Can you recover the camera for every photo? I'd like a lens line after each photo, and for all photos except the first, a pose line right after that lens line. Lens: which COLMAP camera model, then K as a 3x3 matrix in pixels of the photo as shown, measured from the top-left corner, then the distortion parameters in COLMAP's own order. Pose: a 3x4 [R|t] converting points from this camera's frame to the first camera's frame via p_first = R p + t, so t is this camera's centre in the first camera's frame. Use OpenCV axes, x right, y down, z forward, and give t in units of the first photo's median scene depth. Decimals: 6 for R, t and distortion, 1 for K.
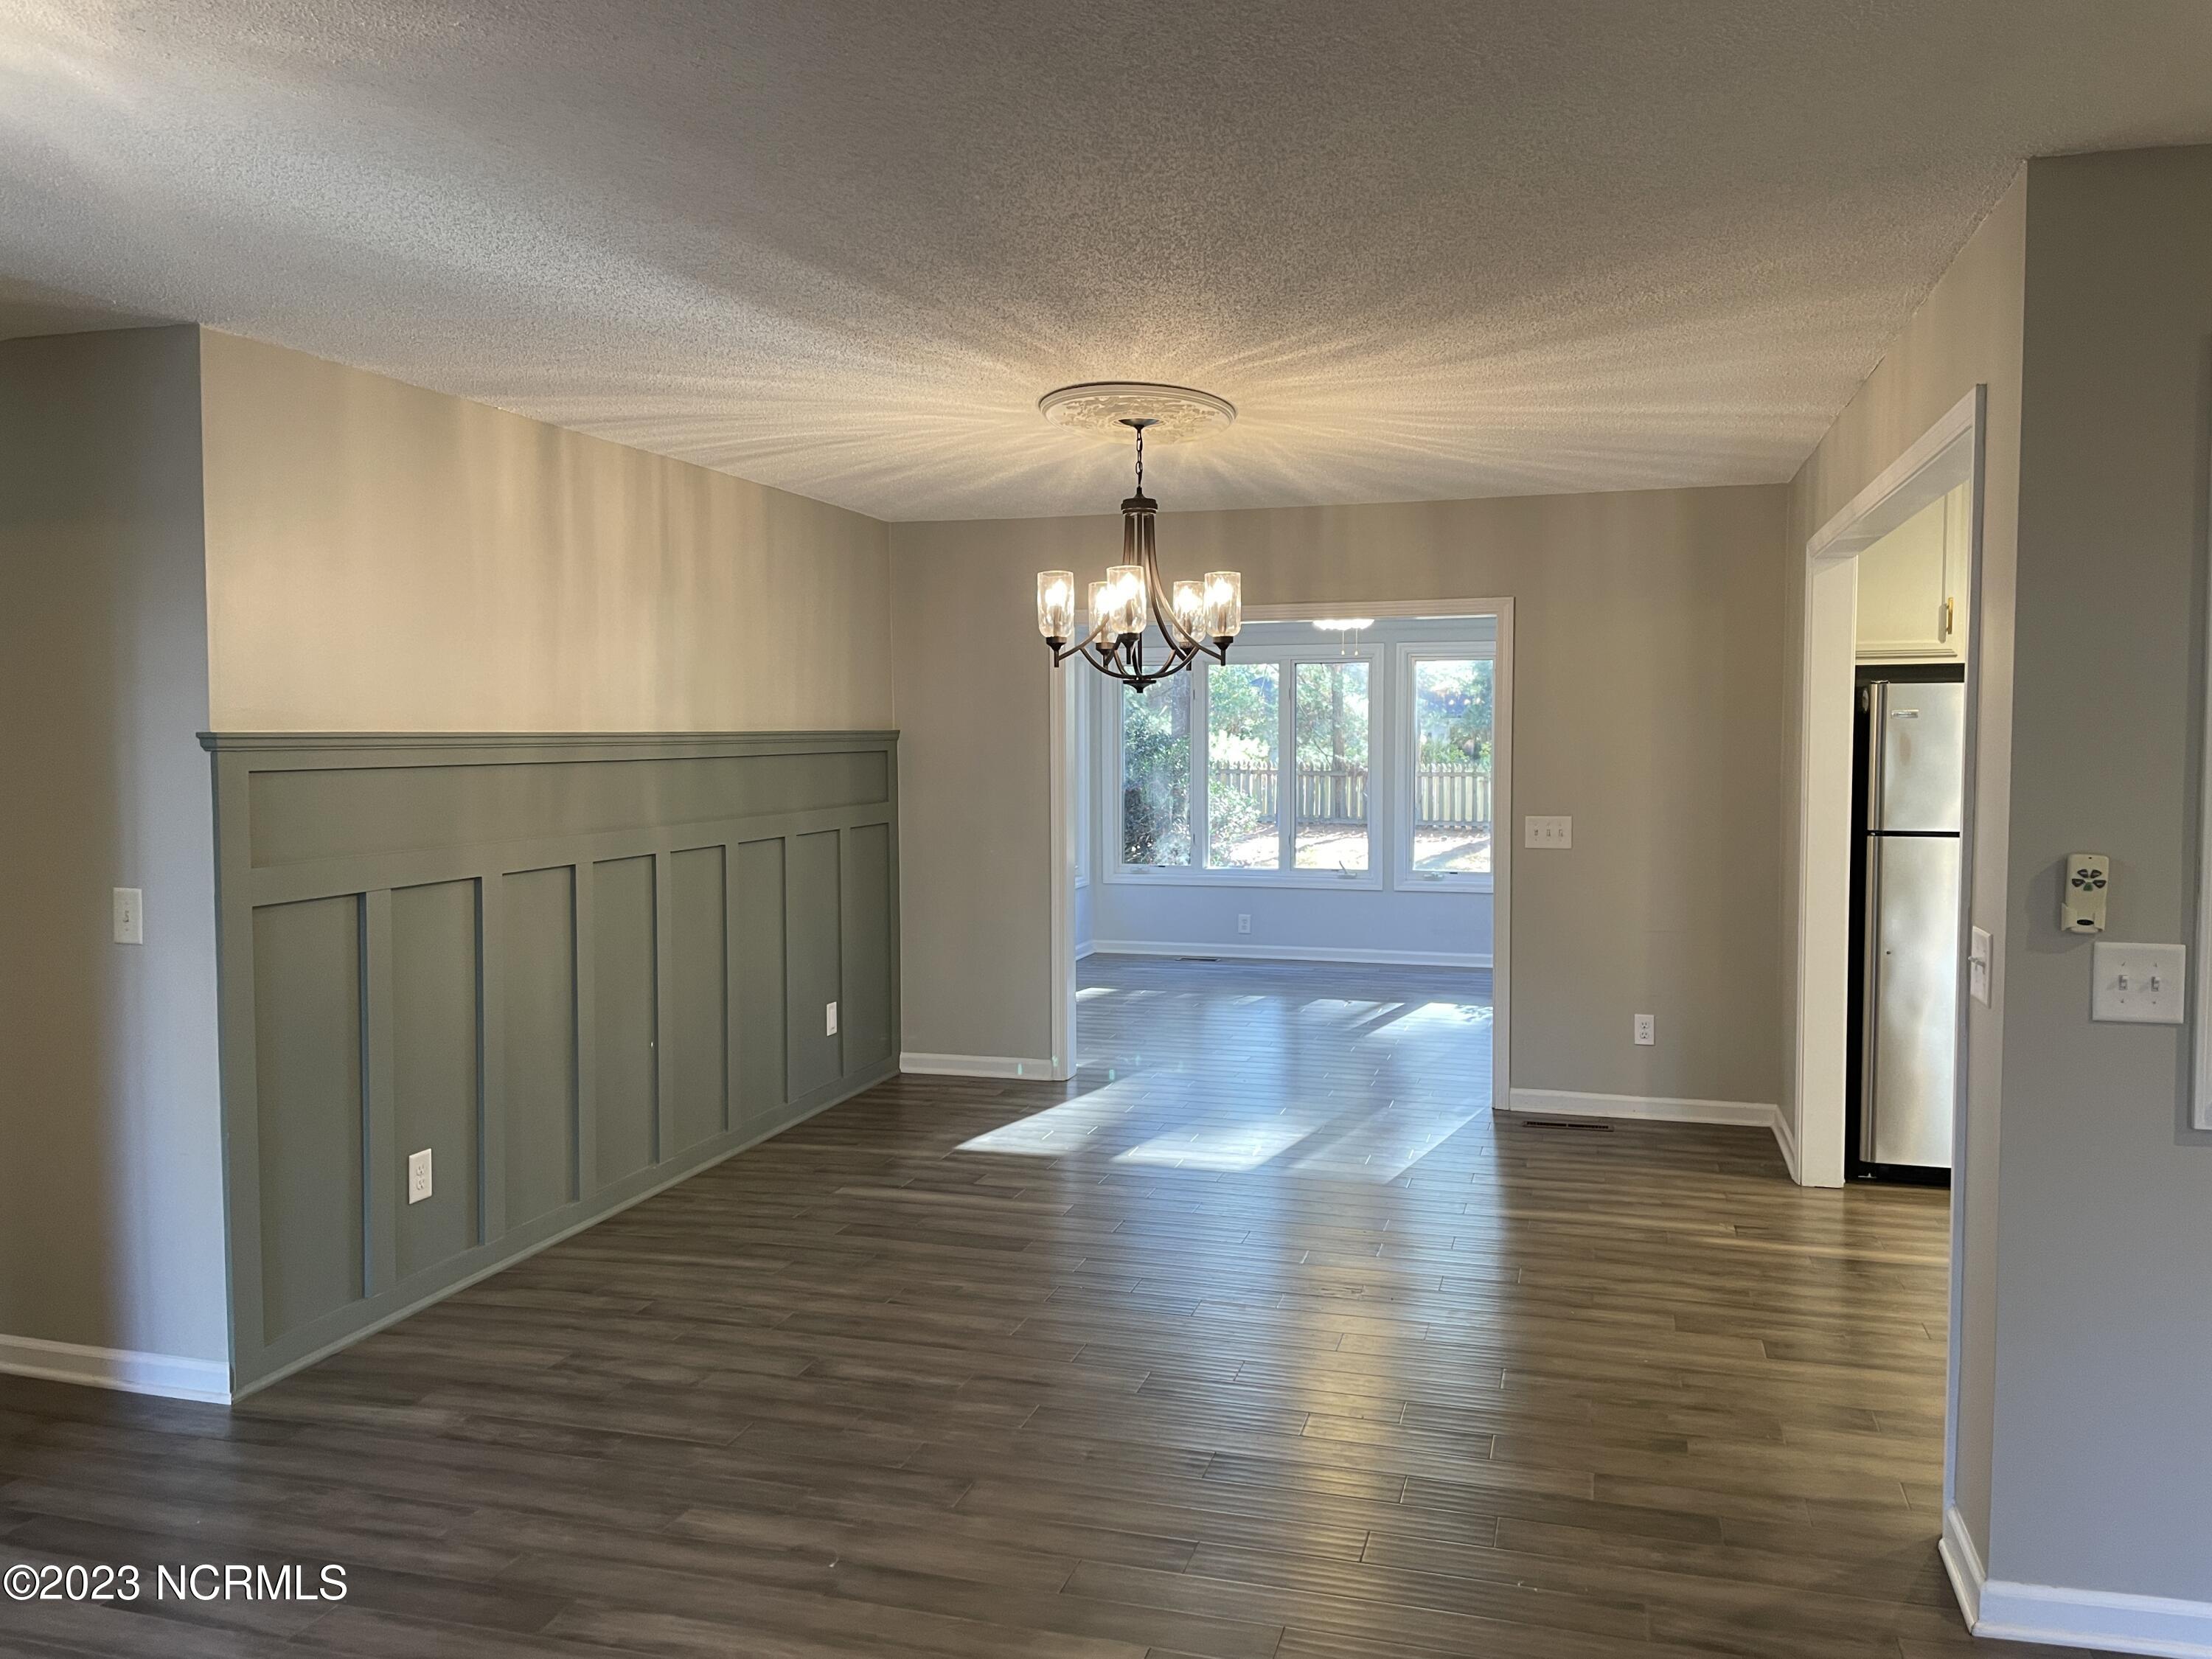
lens RADIAL K [[1666.5, 0, 1120.9], [0, 1666.5, 816.4], [0, 0, 1]] dist [0.091452, -0.110863]
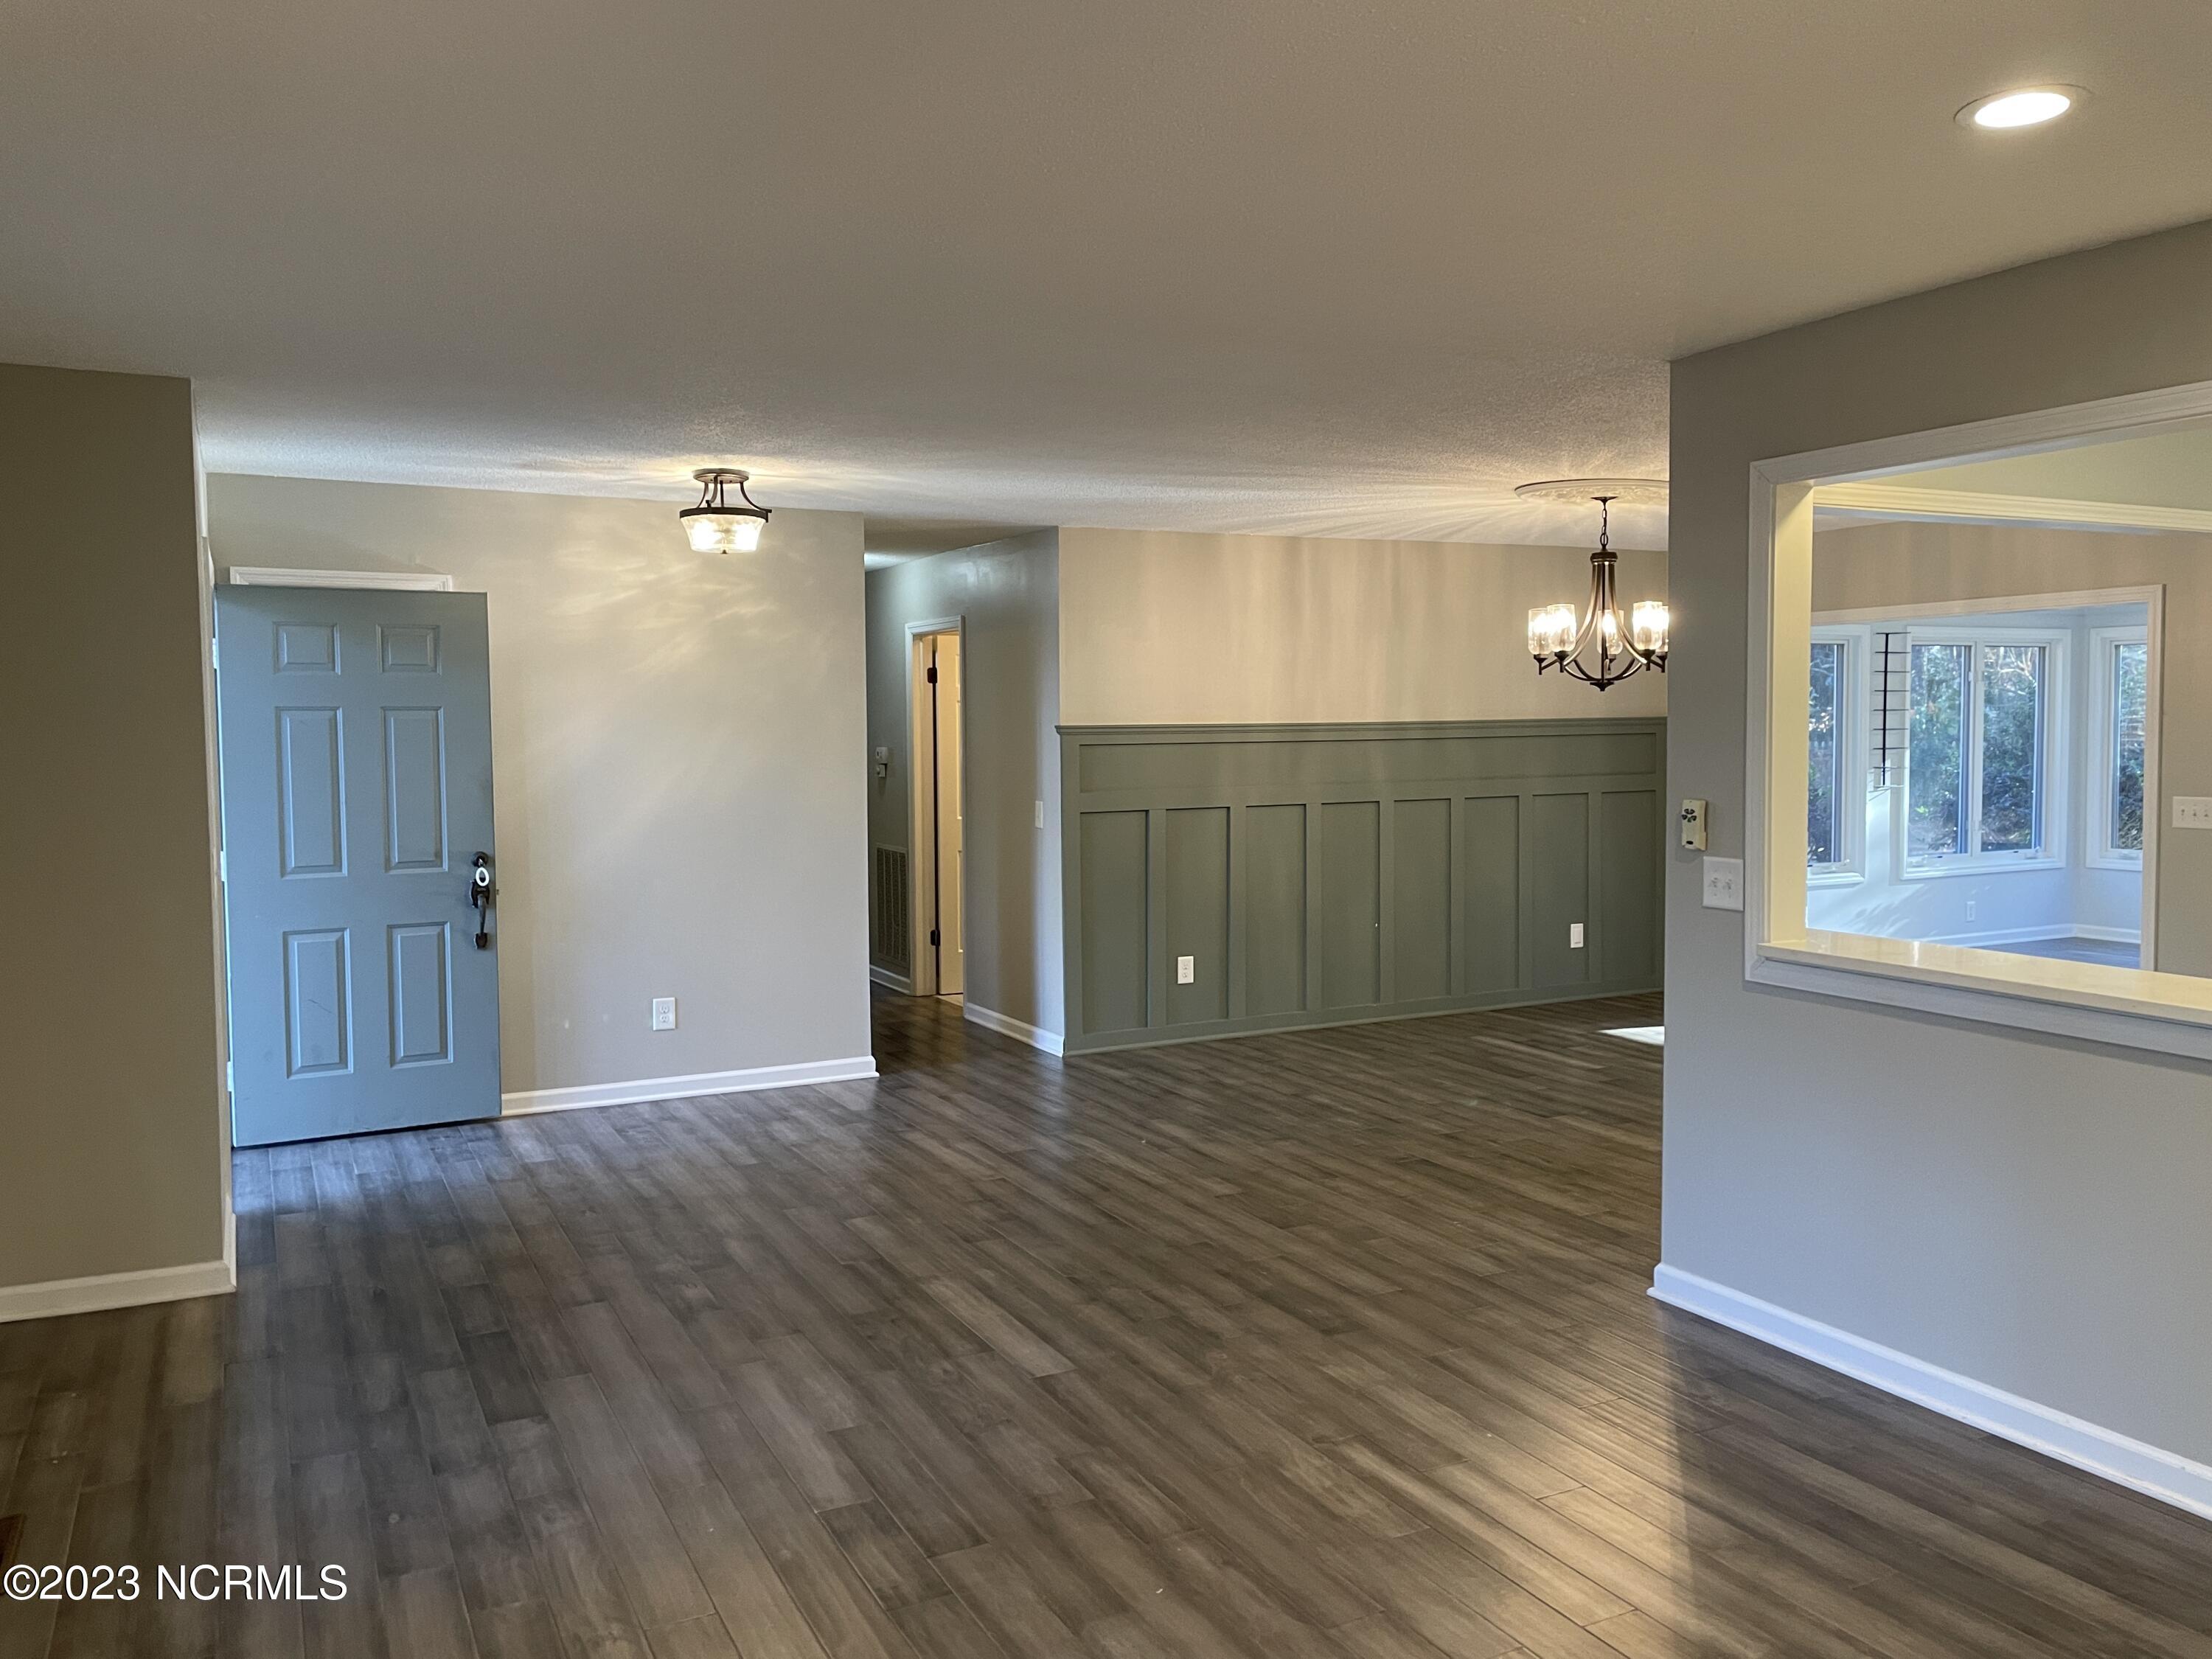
lens RADIAL K [[1666.5, 0, 1105.6], [0, 1666.5, 814.4], [0, 0, 1]] dist [0.091452, -0.110863]
pose [[0.685544, 0.035334, -0.727173, 0.754711], [-0.028875, 0.999355, 0.021338, 0.010573], [0.727458, 0.006369, 0.686123, -0.262165]]
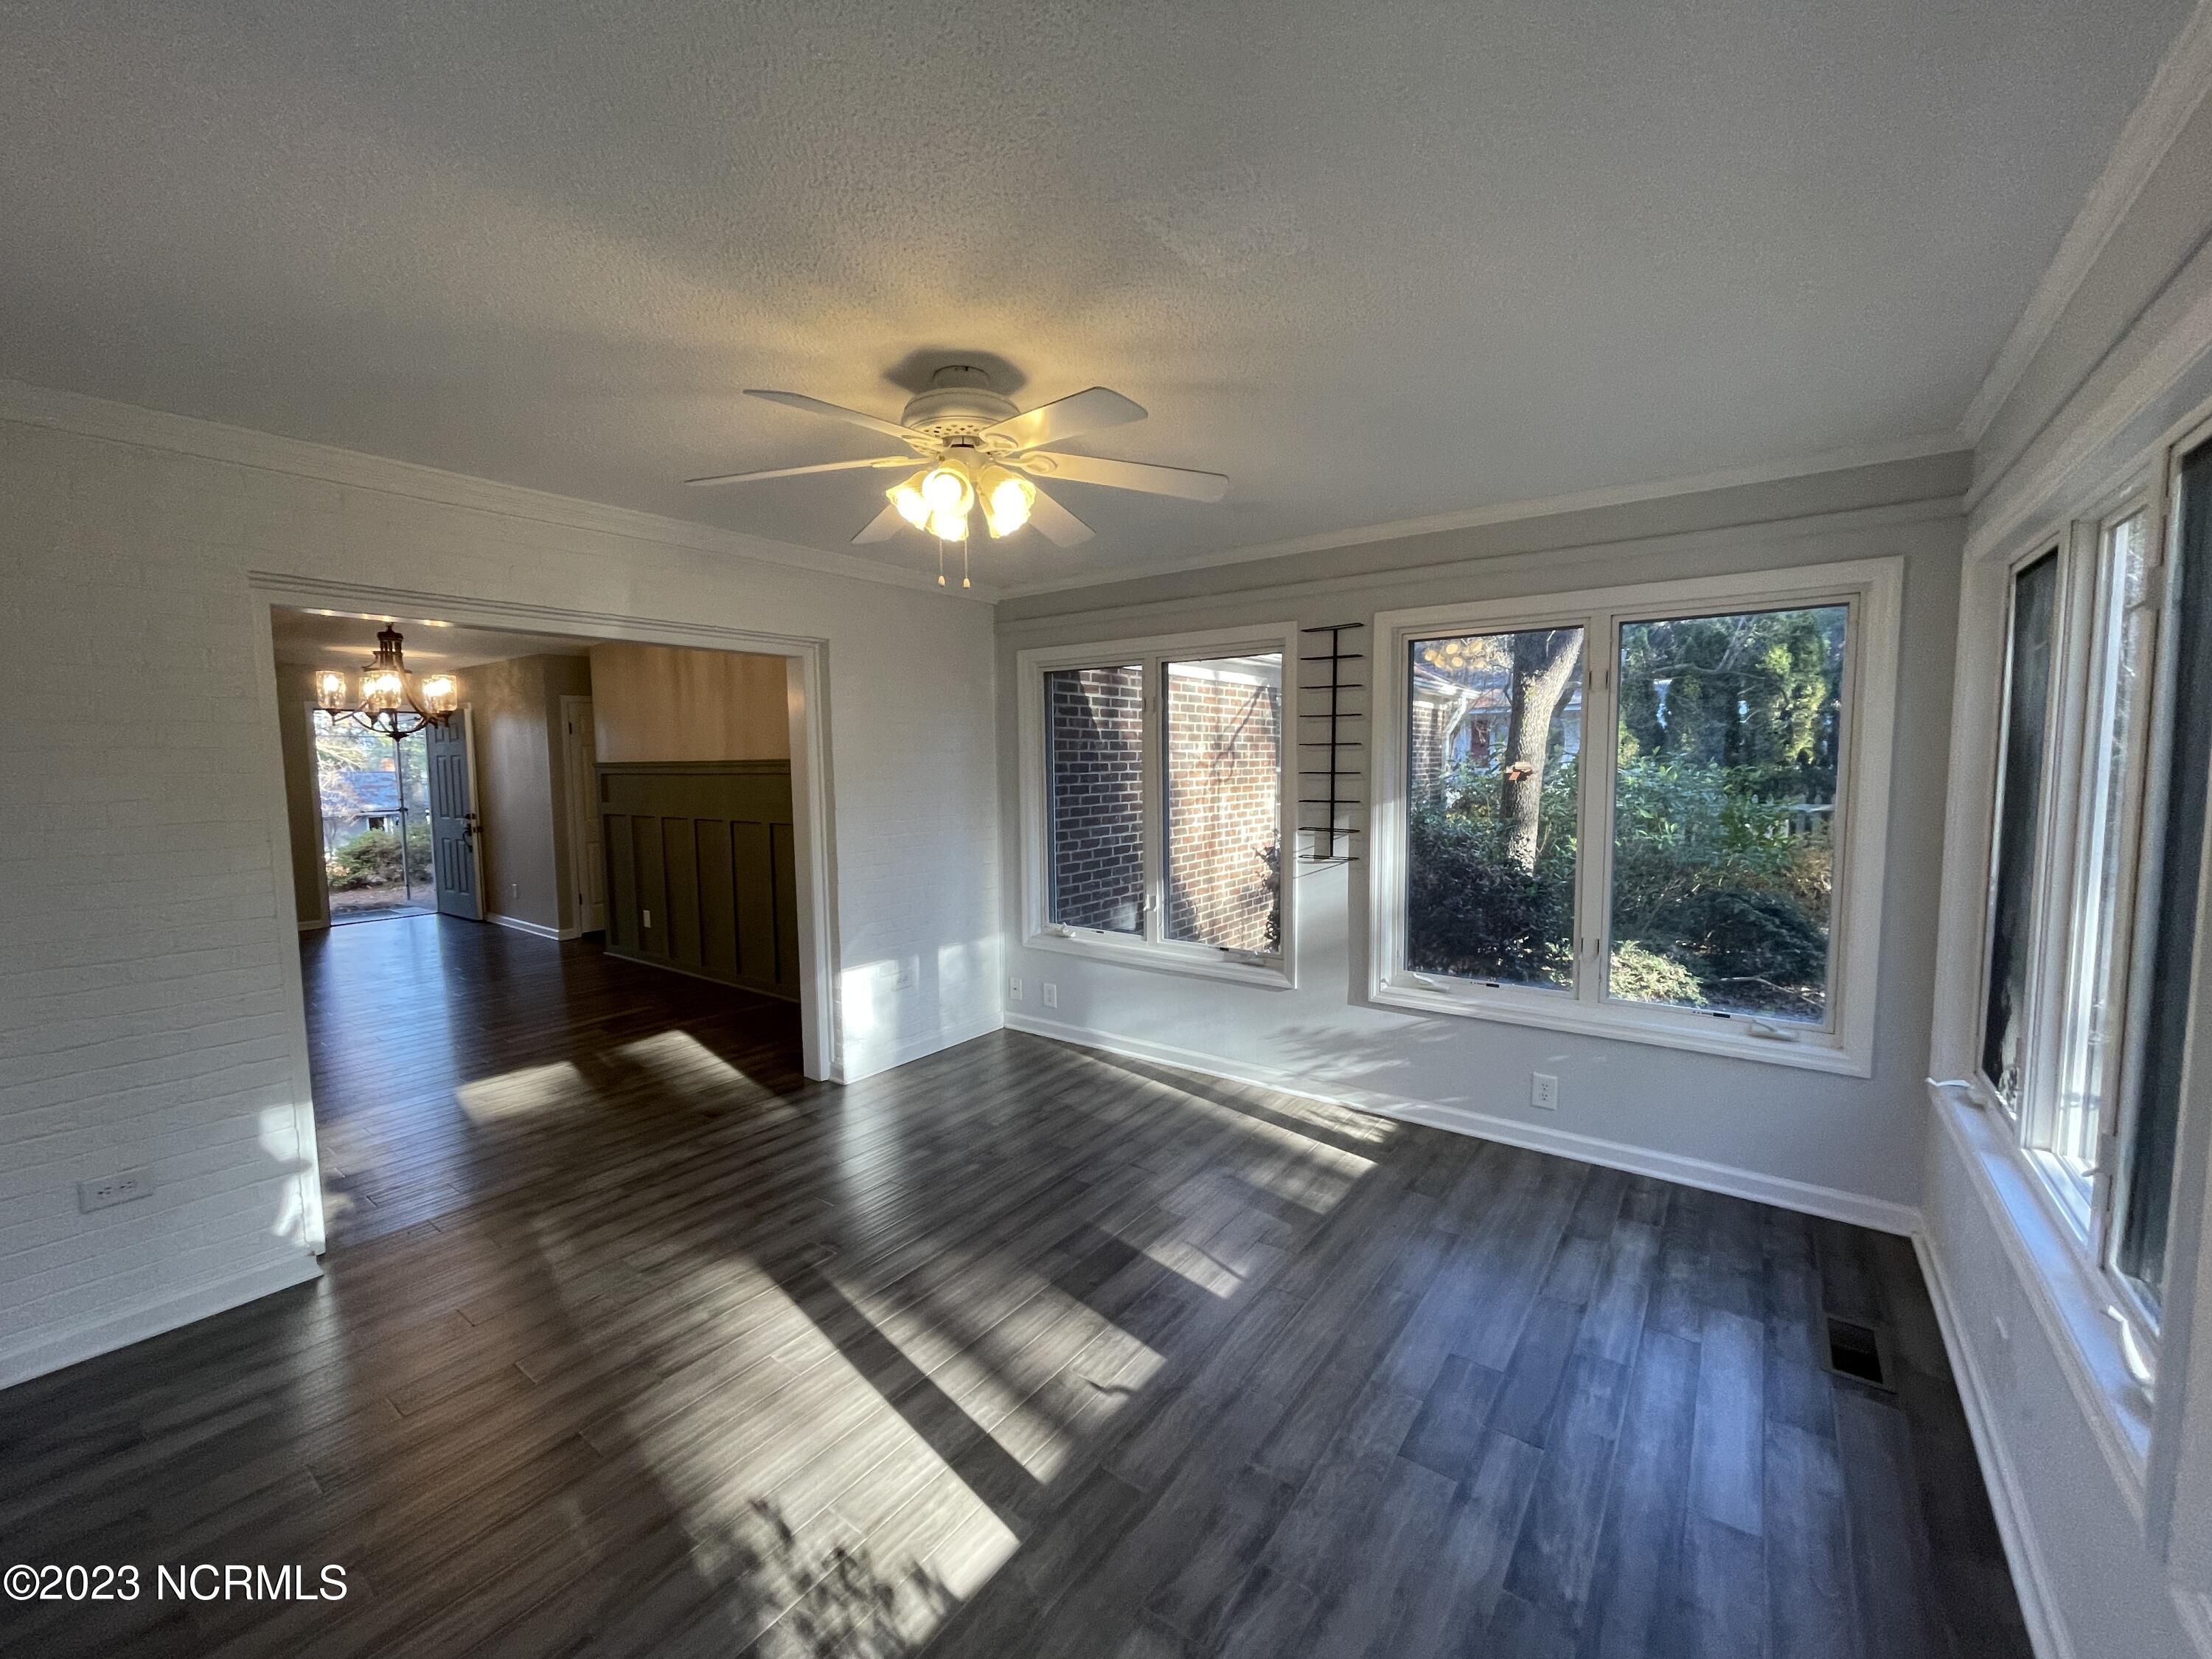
lens RADIAL K [[893.0, 0, 1100.3], [0, 893.0, 829.8], [0, 0, 1]] dist [0.001078, 0.000097]
pose [[-0.352503, 0.081750, -0.932233, 0.649165], [-0.034323, 0.994377, 0.100178, -0.102638], [0.935181, 0.067311, -0.347715, 2.057878]]
